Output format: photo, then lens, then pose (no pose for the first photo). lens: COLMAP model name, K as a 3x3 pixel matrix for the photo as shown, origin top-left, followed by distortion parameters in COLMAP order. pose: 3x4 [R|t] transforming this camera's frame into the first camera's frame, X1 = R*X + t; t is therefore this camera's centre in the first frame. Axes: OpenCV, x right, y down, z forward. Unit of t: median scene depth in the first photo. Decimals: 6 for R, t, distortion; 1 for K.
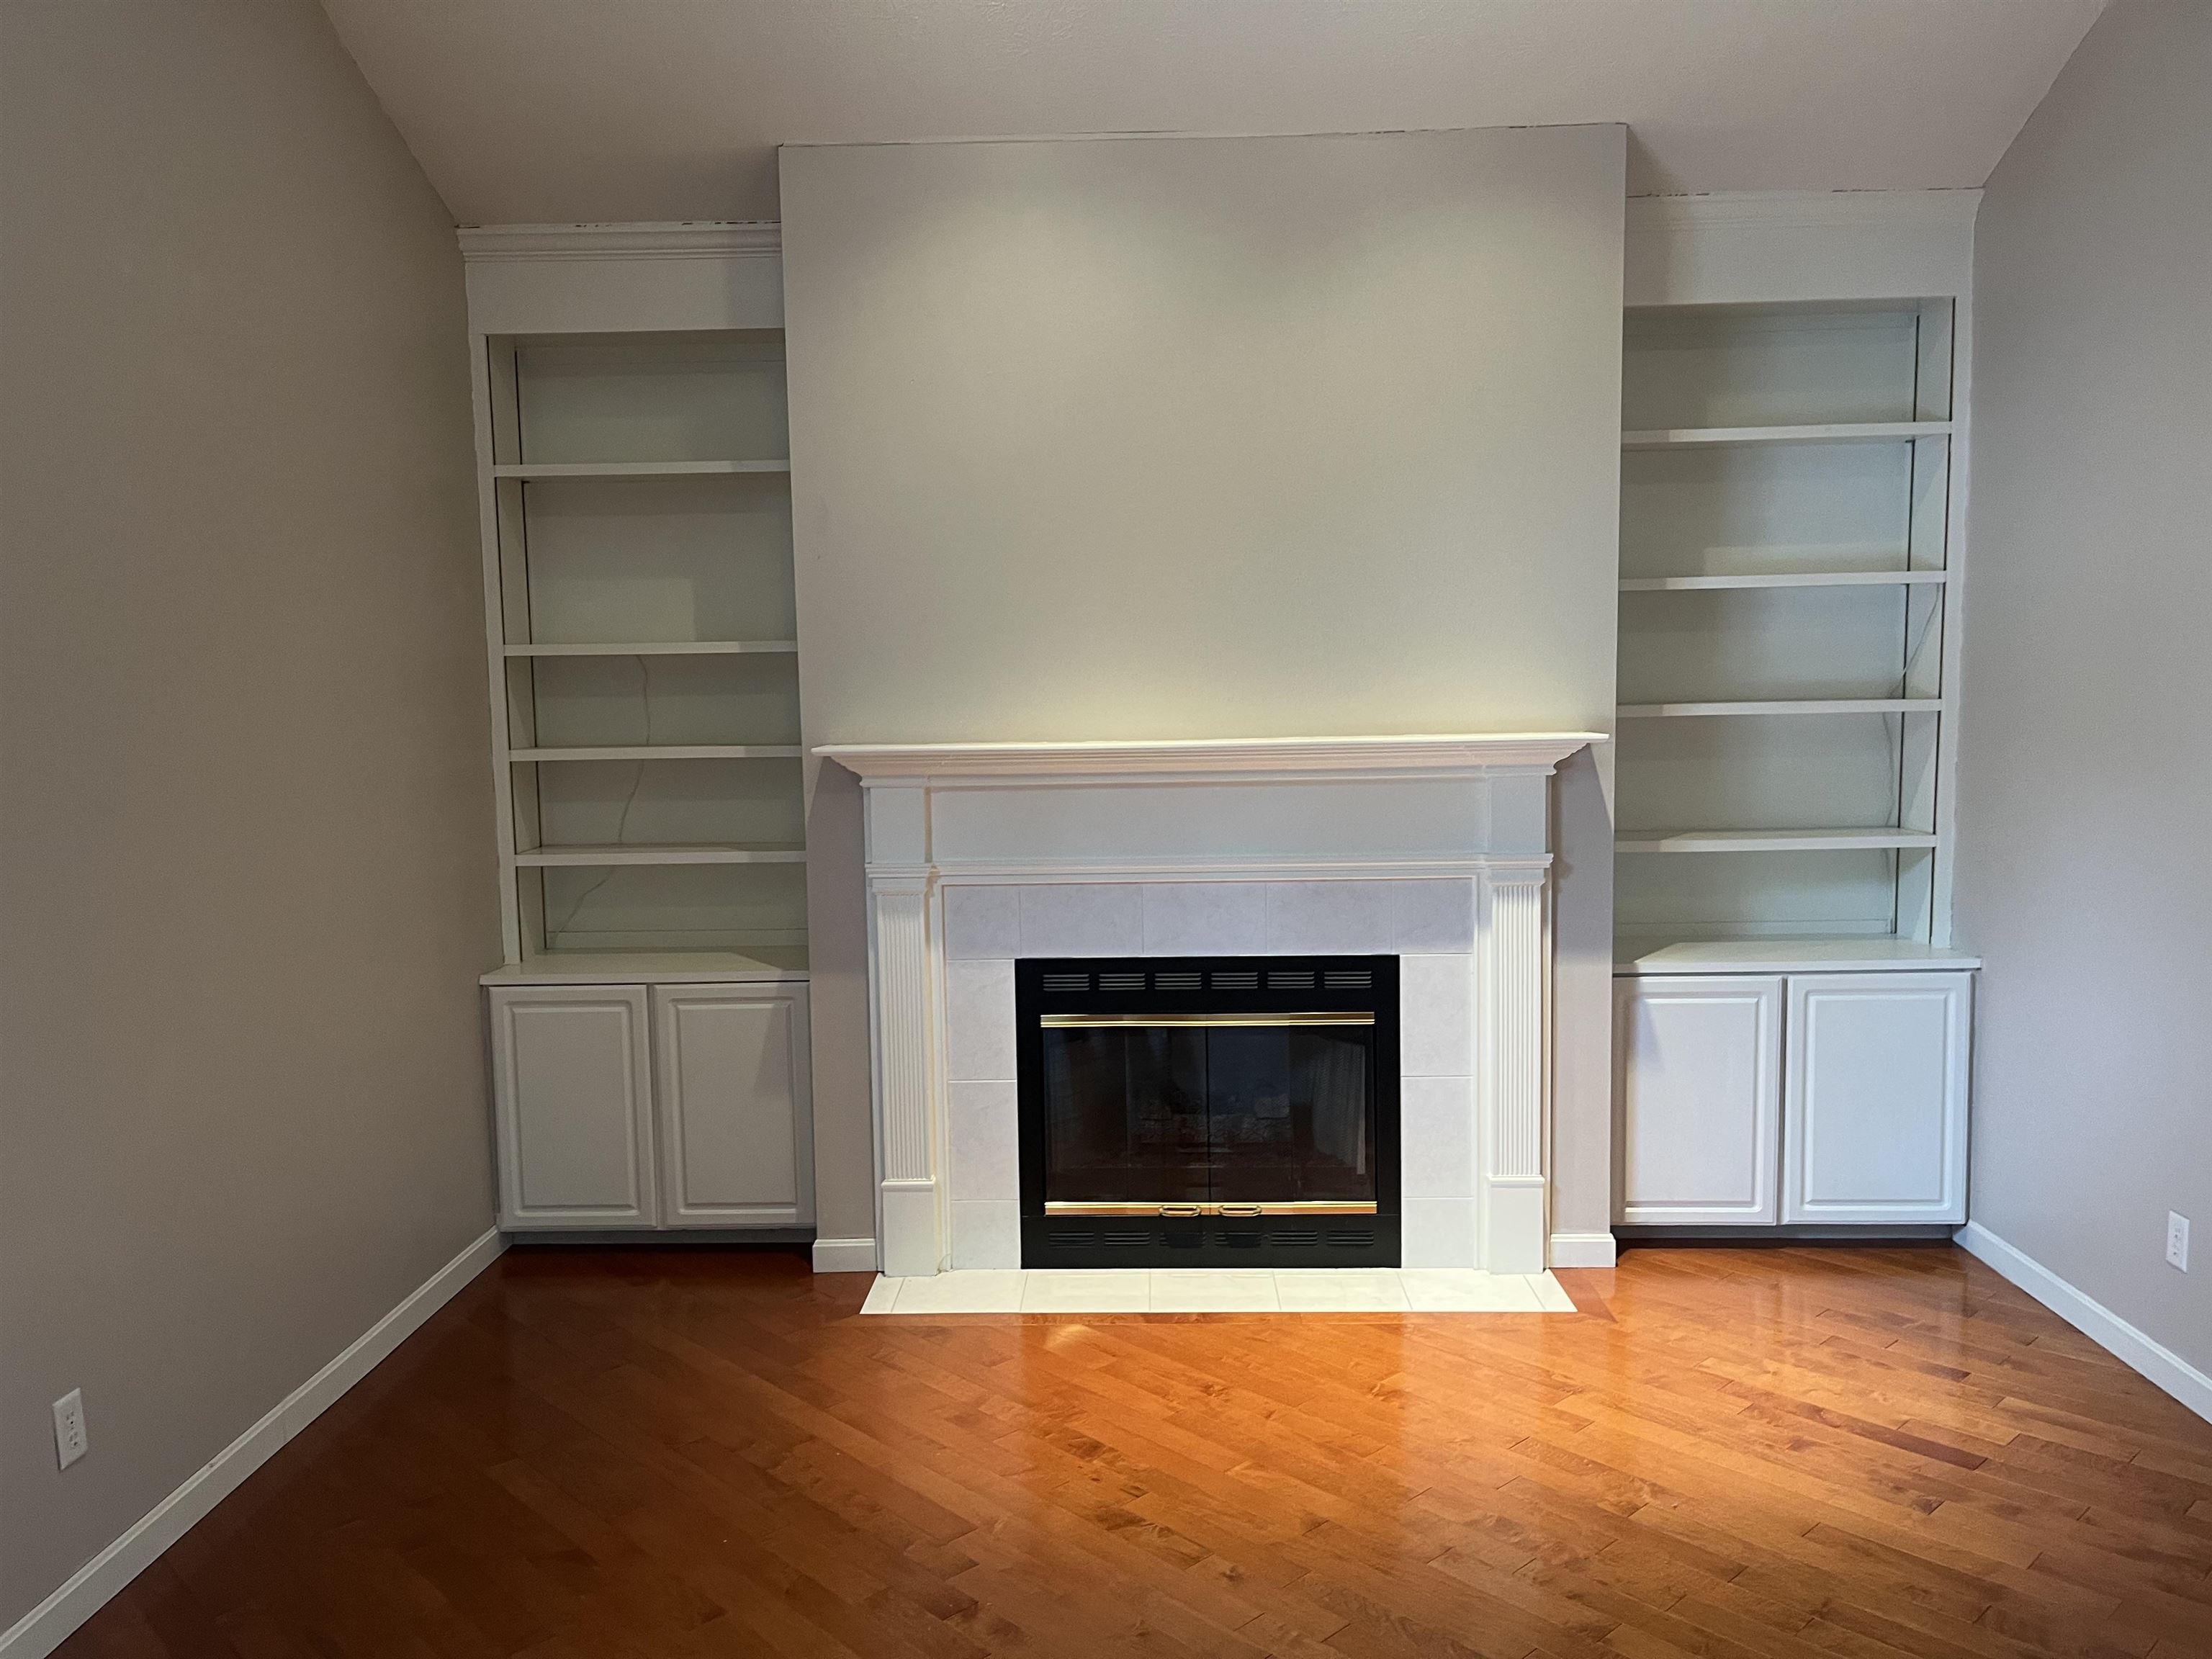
lens RADIAL K [[1680.7, 0, 1106.0], [0, 1680.7, 832.8], [0, 0, 1]] dist [-0.001756, -0.004046]
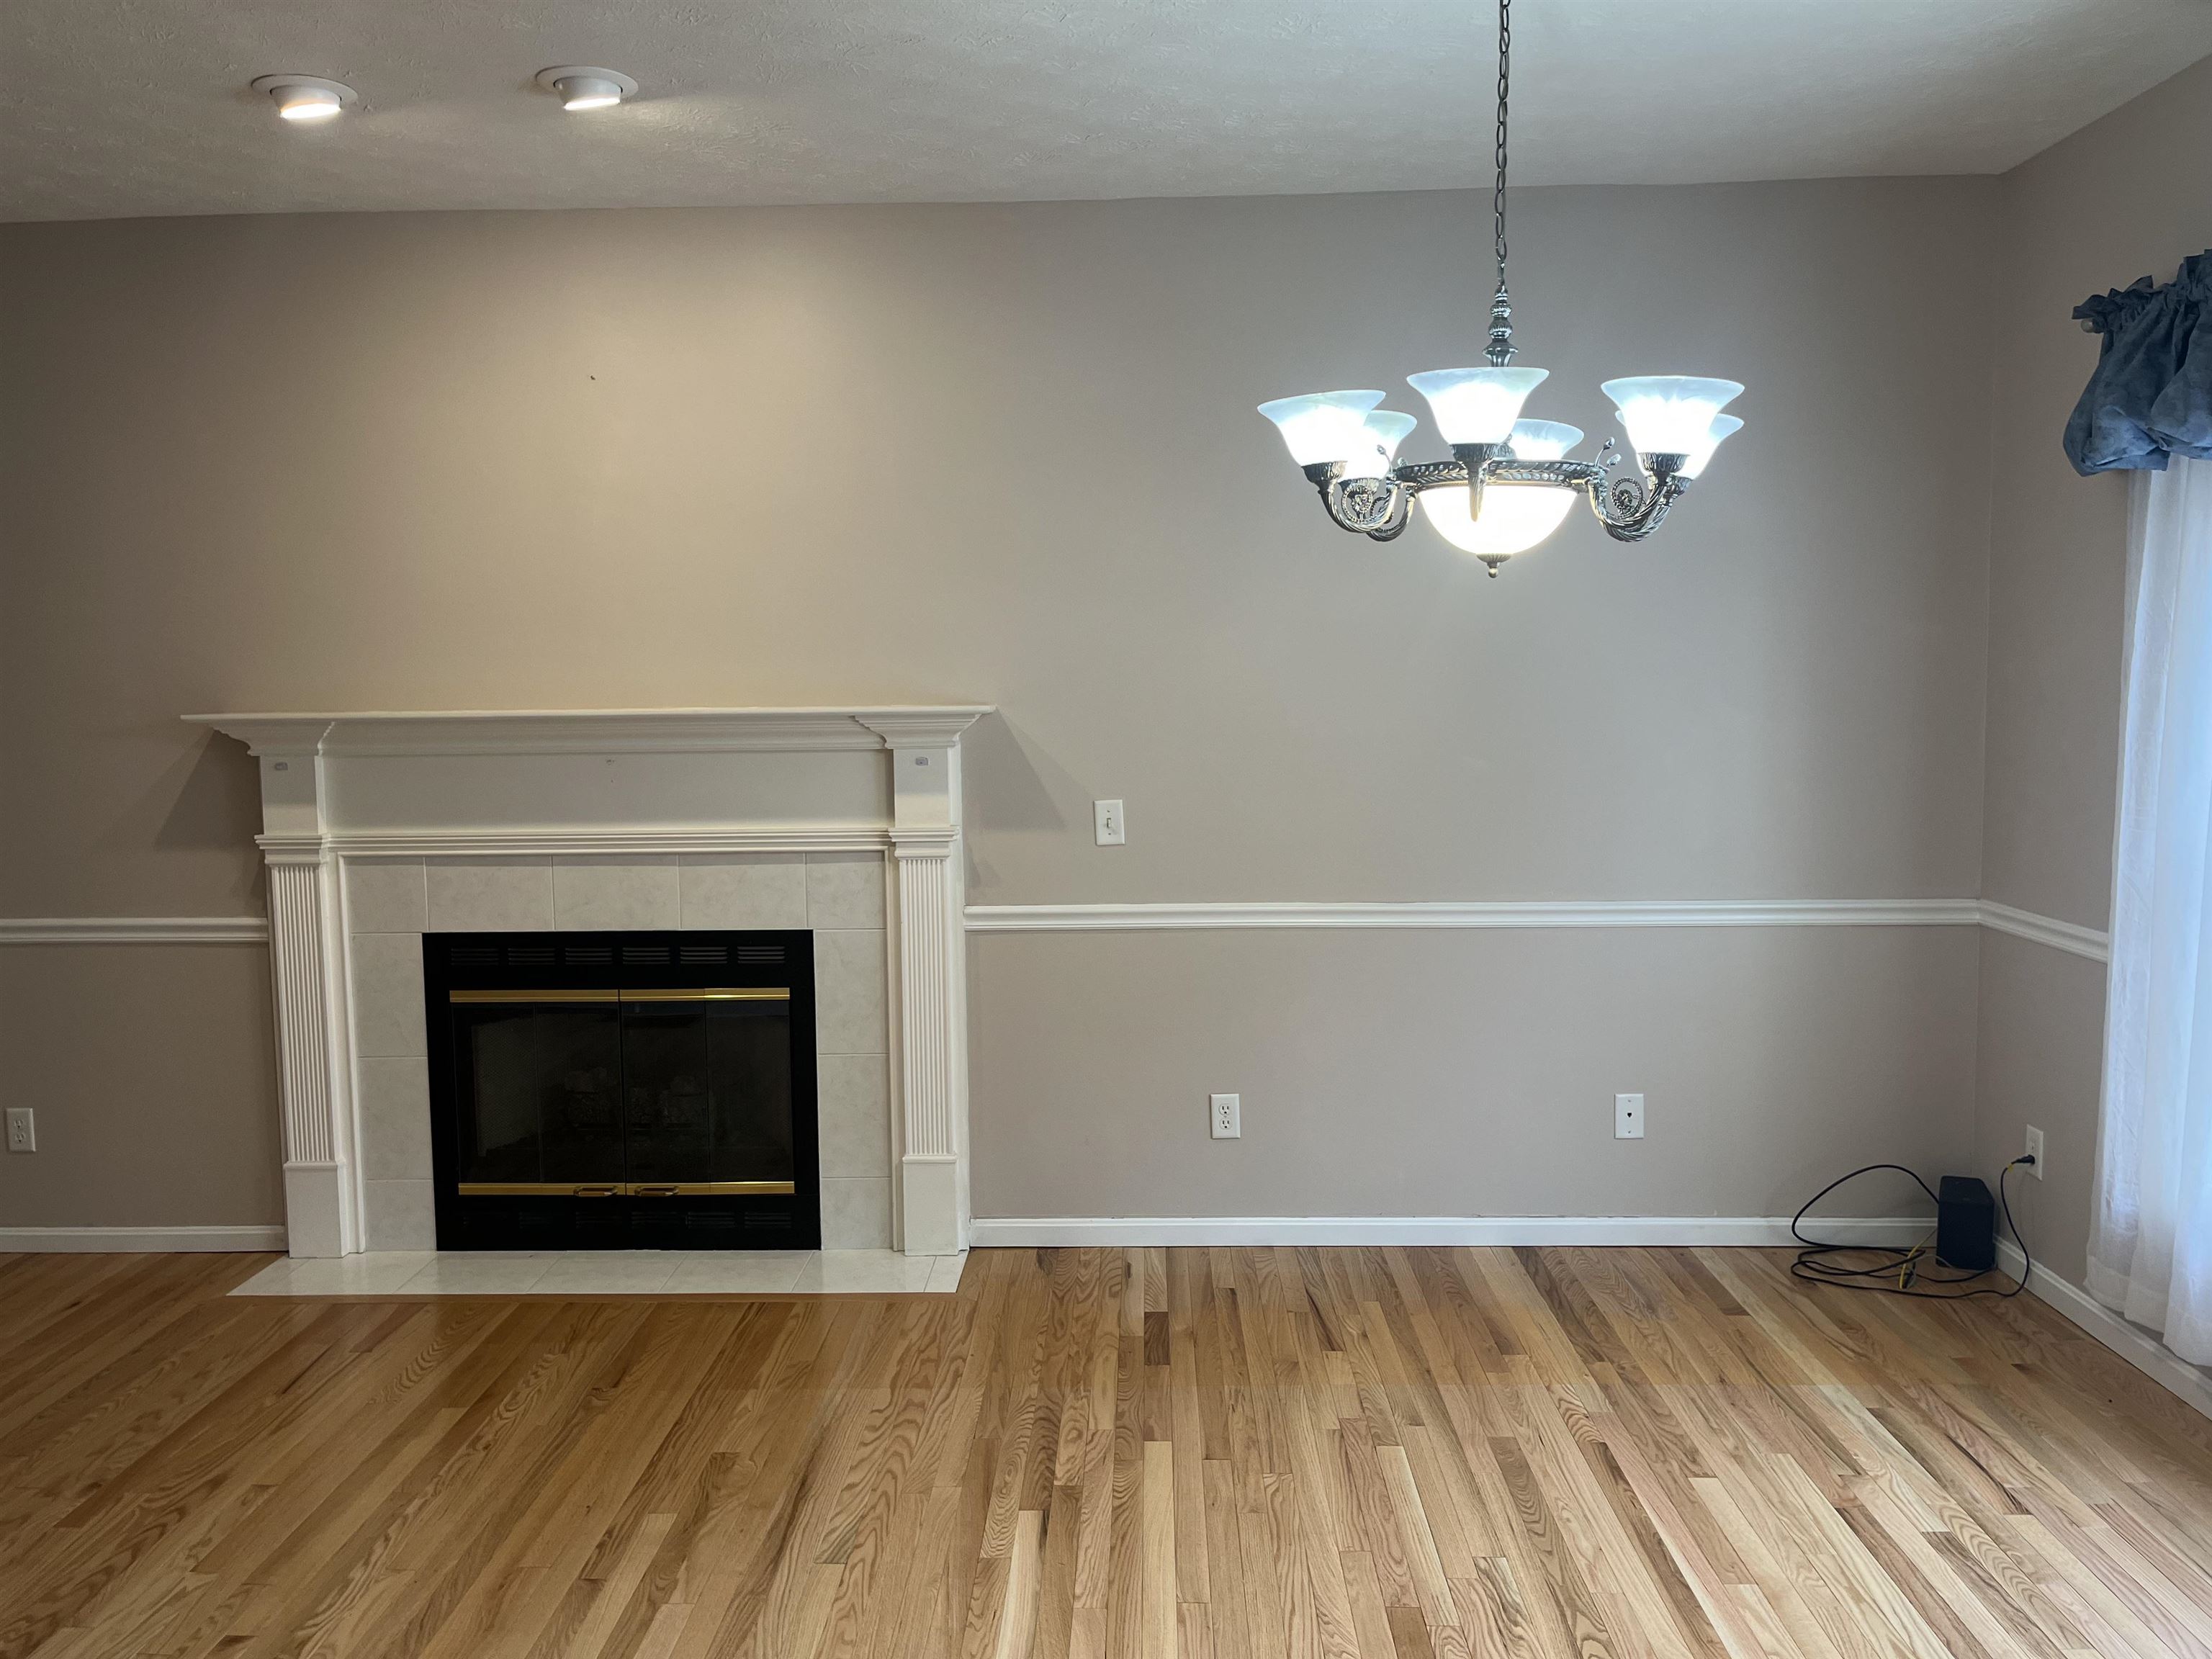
lens RADIAL K [[1680.7, 0, 1106.7], [0, 1680.7, 831.3], [0, 0, 1]] dist [-0.001756, -0.004046]
pose [[0.999788, 0.000921, 0.020553, 0.319894], [-0.001253, 0.999869, 0.016130, 0.000160], [-0.020535, -0.016152, 0.999659, 0.024017]]
